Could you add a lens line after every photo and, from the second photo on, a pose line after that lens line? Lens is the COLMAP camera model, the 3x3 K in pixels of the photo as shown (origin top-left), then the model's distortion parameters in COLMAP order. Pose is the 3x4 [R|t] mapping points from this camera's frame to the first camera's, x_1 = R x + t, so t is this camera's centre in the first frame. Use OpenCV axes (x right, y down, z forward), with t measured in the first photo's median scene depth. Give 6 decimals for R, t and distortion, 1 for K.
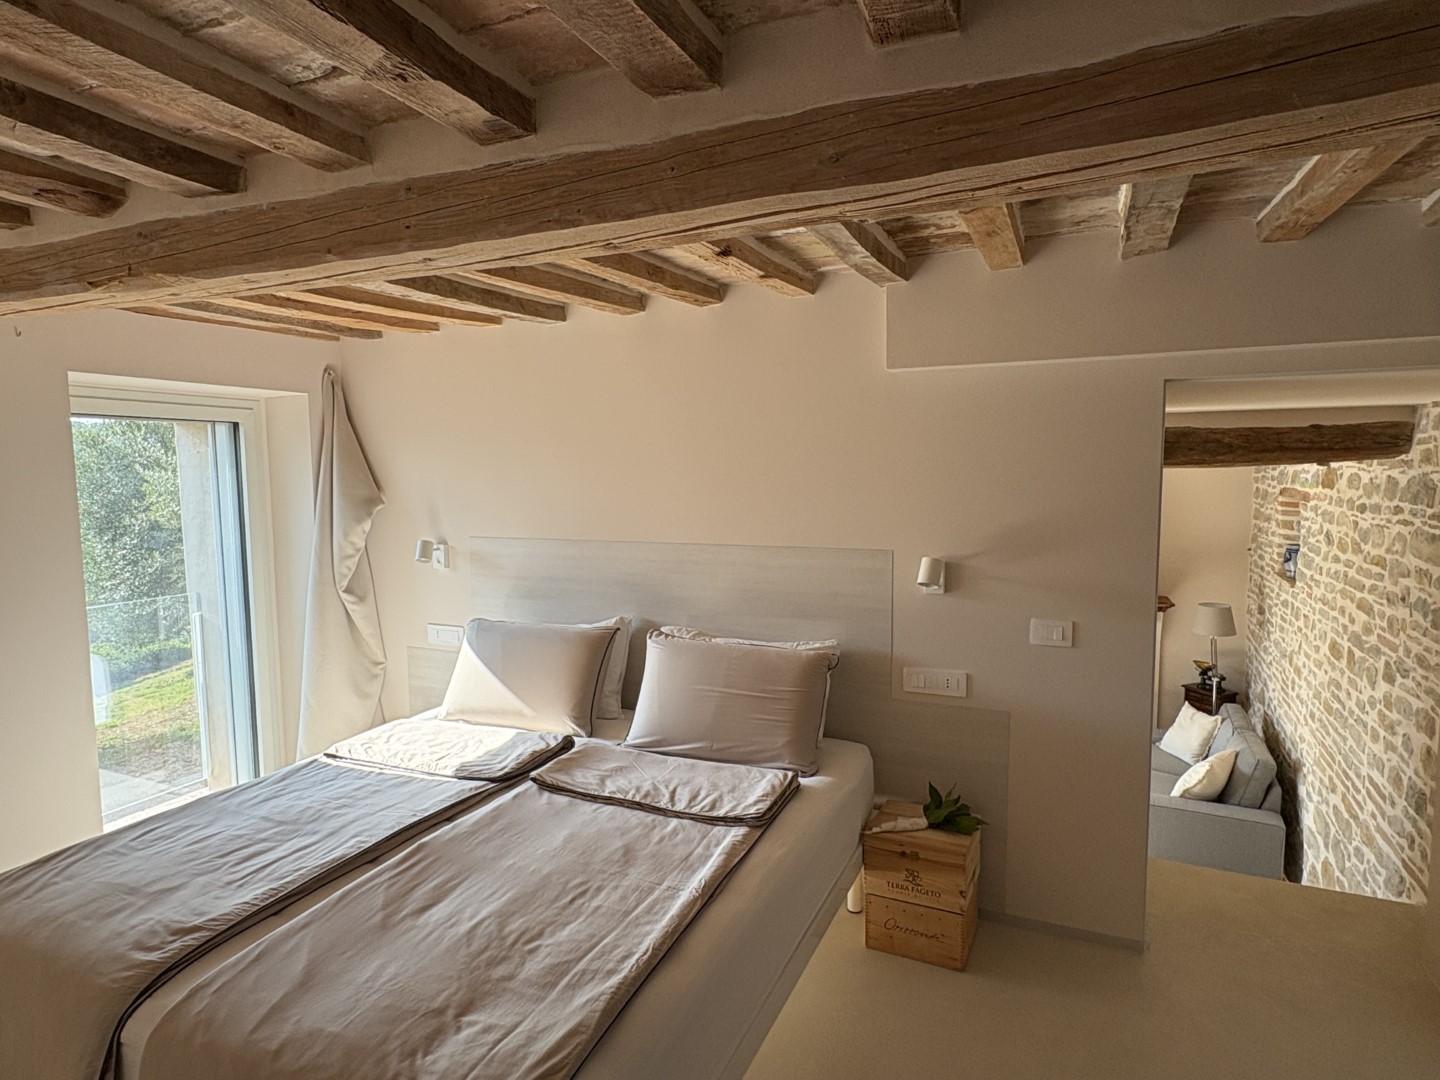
lens RADIAL K [[792.4, 0, 720.0], [0, 792.4, 540.0], [0, 0, 1]] dist [-0.002285, -0.000623]
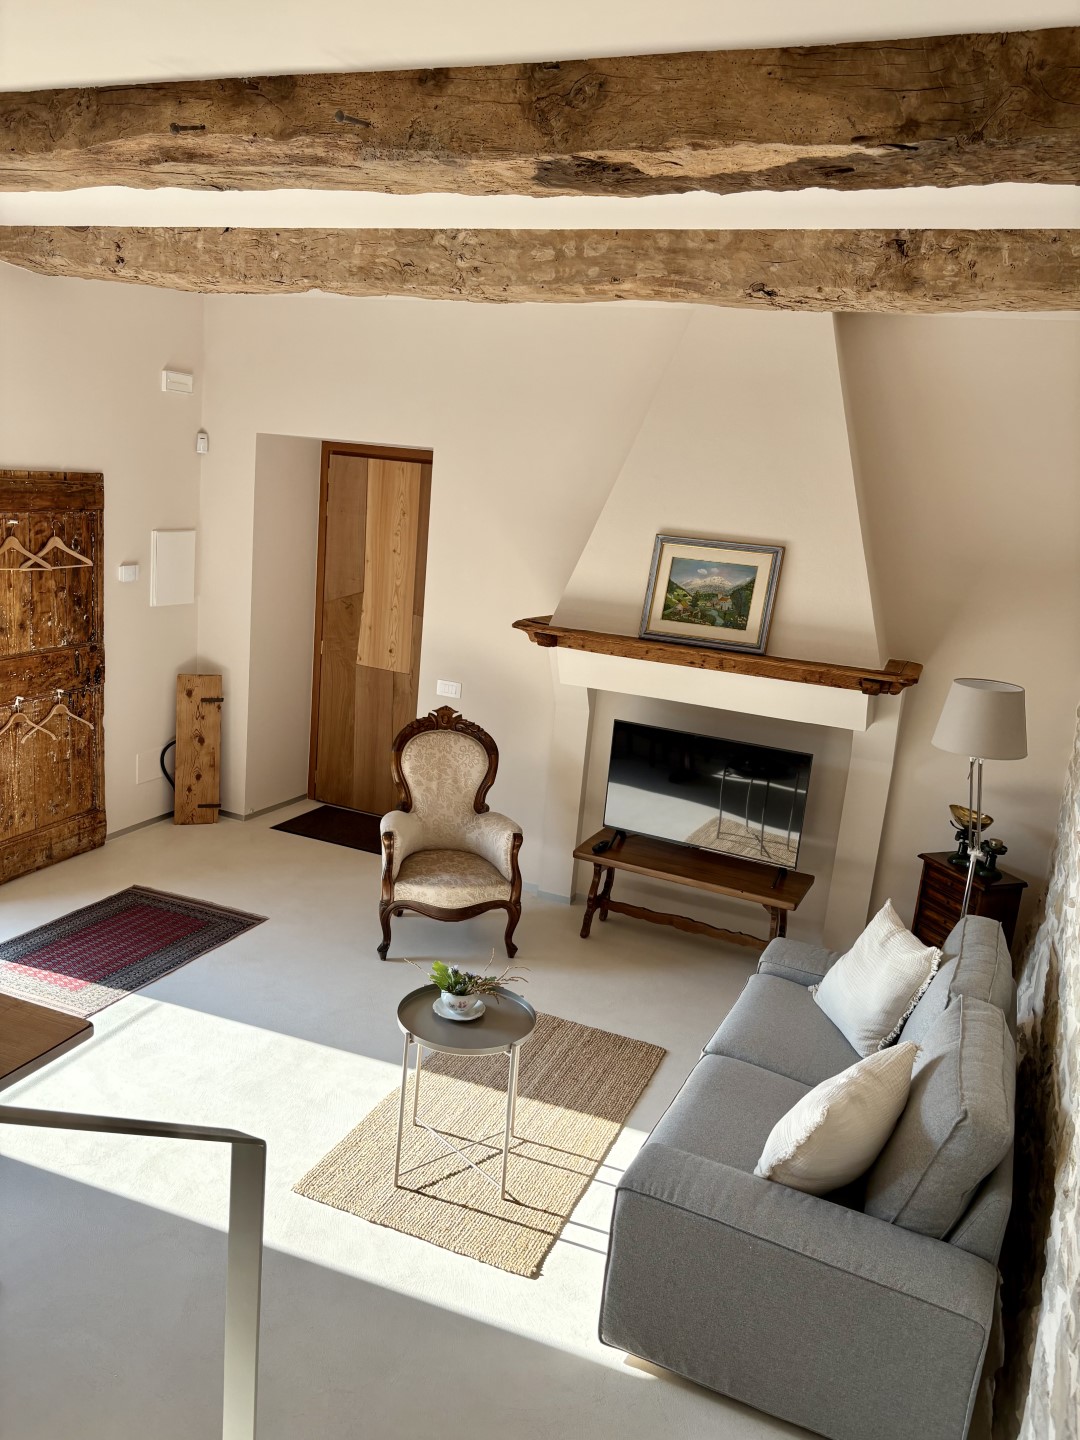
lens RADIAL K [[1063.0, 0, 540.0], [0, 1063.0, 720.0], [0, 0, 1]] dist [0.006375, 0.003186]
pose [[0.994536, 0.089605, 0.053570, 0.385284], [-0.095843, 0.987101, 0.128244, 0.055681], [-0.041388, -0.132678, 0.990295, 0.479843]]
